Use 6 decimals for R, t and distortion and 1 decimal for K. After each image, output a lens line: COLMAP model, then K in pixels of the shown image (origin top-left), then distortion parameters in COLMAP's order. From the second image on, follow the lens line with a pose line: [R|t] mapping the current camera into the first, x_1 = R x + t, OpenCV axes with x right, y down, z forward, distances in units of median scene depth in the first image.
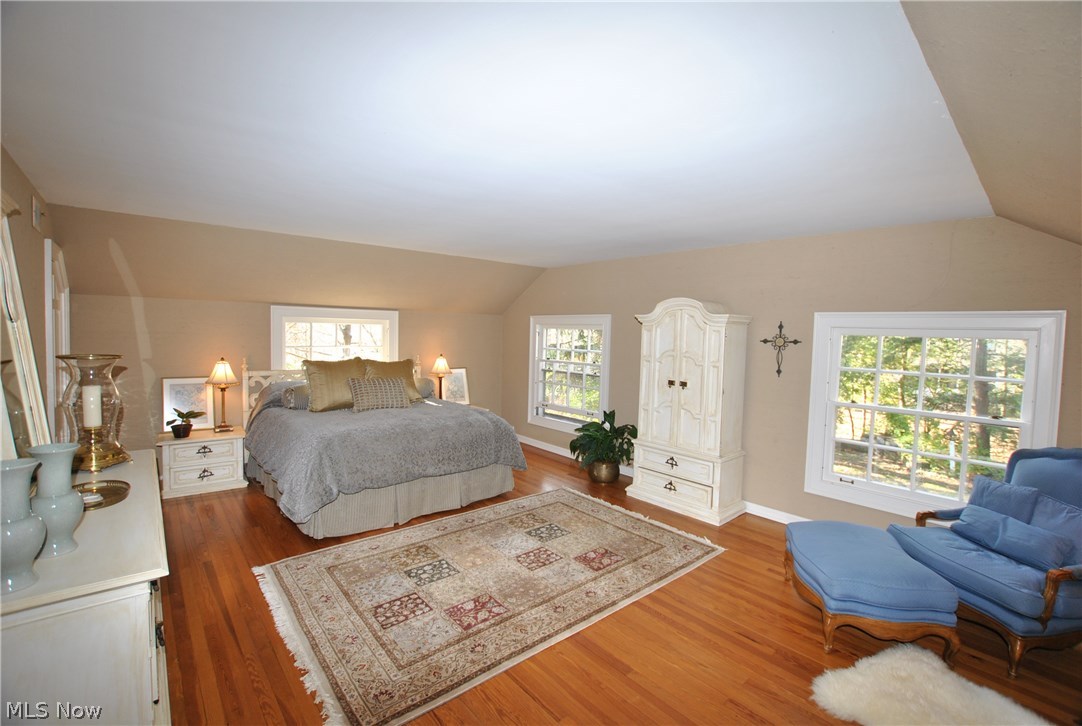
lens RADIAL K [[472.8, 0, 541.0], [0, 472.8, 363.0], [0, 0, 1]] dist [0.001012, 0.000516]
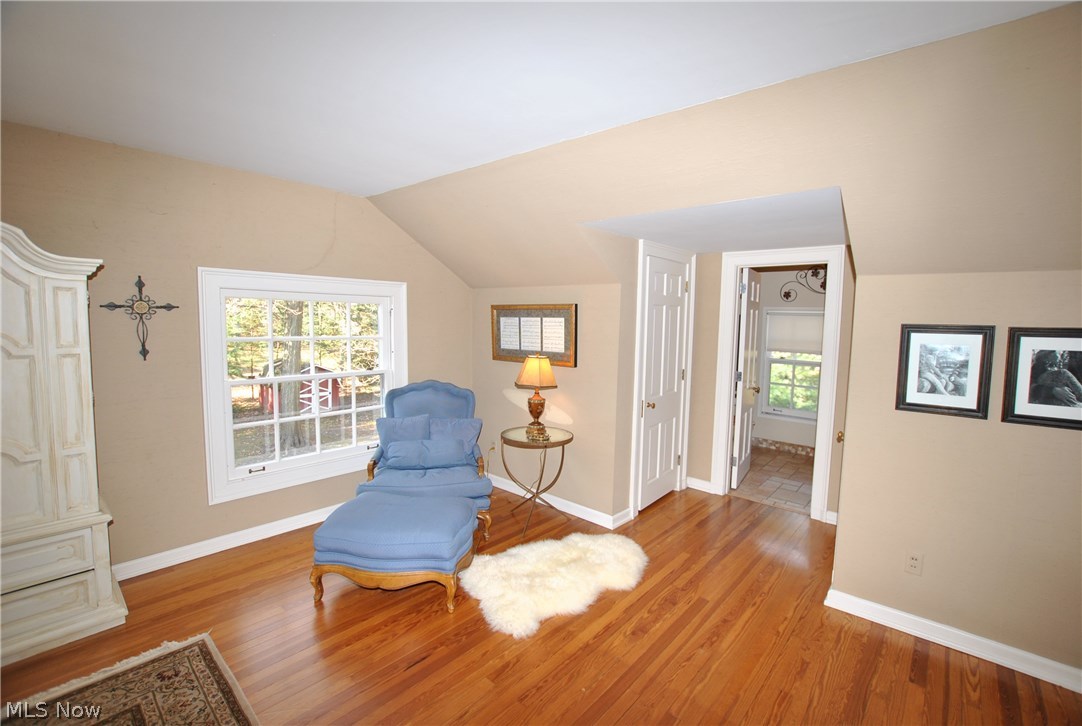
lens RADIAL K [[489.3, 0, 541.0], [0, 489.3, 363.0], [0, 0, 1]] dist [-0.002044, 0.000490]
pose [[-0.110226, -0.125127, 0.985999, -0.260981], [0.040880, 0.990633, 0.130286, -0.036966], [-0.993065, 0.054669, -0.104079, 0.573518]]
